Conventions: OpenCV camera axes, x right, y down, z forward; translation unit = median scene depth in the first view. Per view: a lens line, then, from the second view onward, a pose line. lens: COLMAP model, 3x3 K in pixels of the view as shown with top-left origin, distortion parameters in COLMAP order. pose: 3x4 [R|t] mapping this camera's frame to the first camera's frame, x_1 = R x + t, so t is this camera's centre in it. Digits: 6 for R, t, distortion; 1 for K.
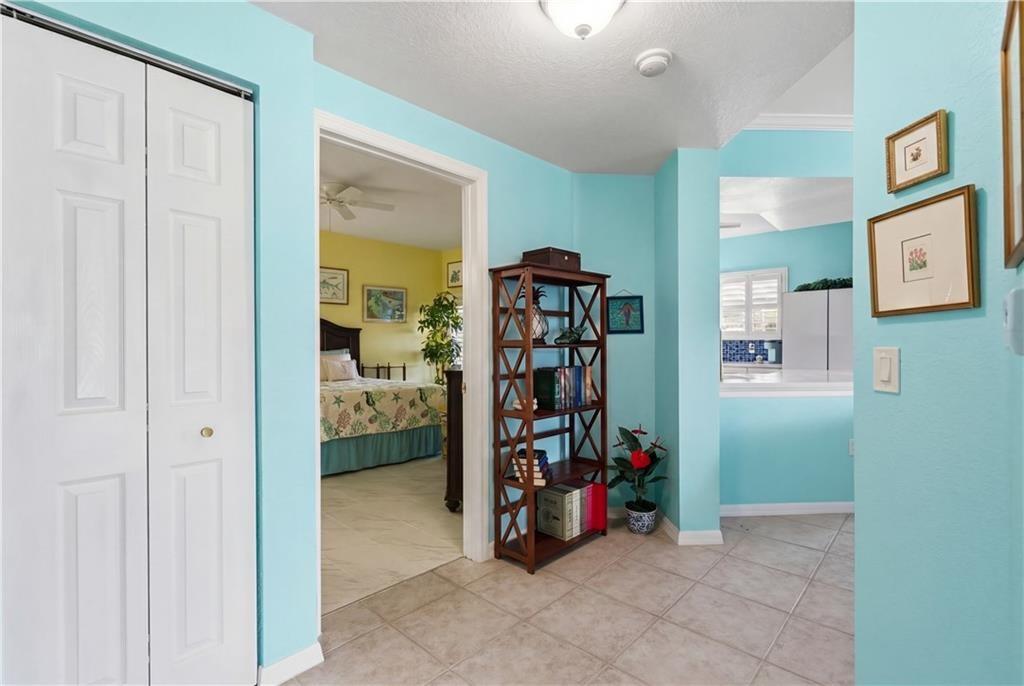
lens RADIAL K [[475.0, 0, 512.0], [0, 475.0, 343.0], [0, 0, 1]] dist [-0.002404, -0.000379]
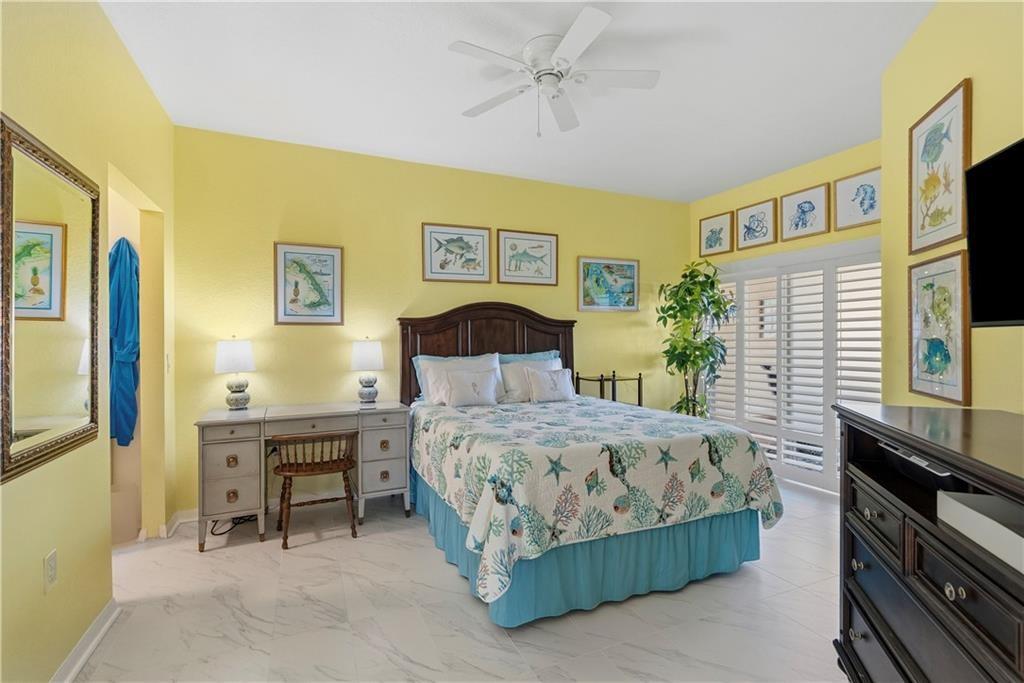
lens RADIAL K [[464.4, 0, 509.2], [0, 464.4, 340.5], [0, 0, 1]] dist [0.002284, 0.000195]
pose [[0.919935, 0.000172, -0.392072, -0.144048], [0.003285, 0.999961, 0.008148, -0.008011], [0.392058, -0.008784, 0.919899, 0.351145]]
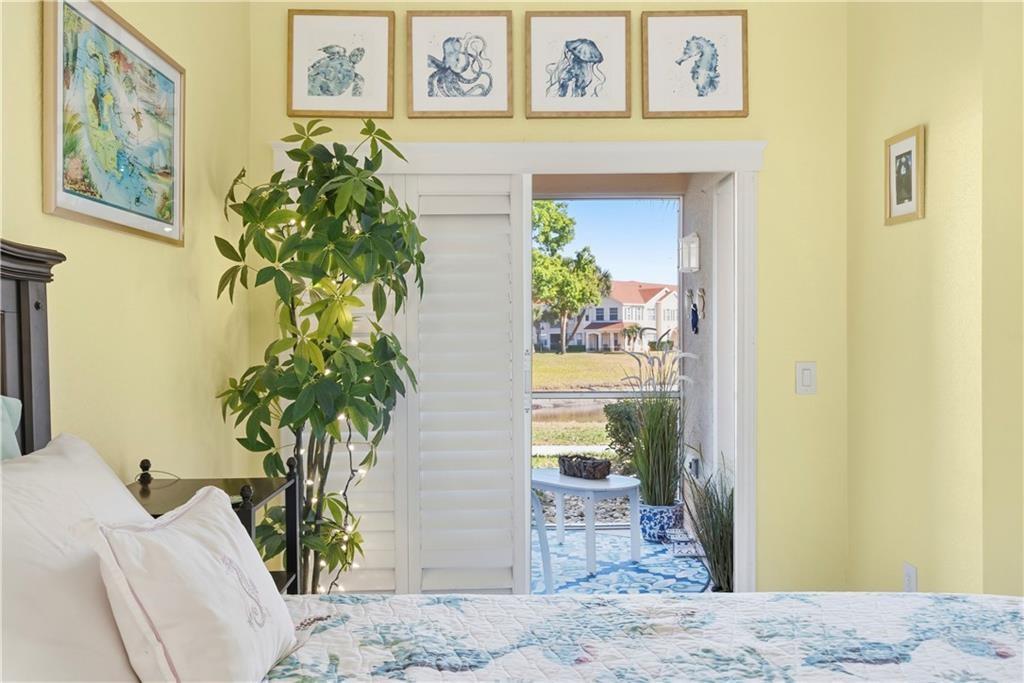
lens RADIAL K [[831.9, 0, 512.0], [0, 831.9, 338.8], [0, 0, 1]] dist [0.008286, 0.003334]
pose [[0.737828, 0.001917, 0.674986, -0.381154], [-0.002456, 0.999997, -0.000155, -0.005103], [-0.674985, -0.001544, 0.737830, 0.710393]]
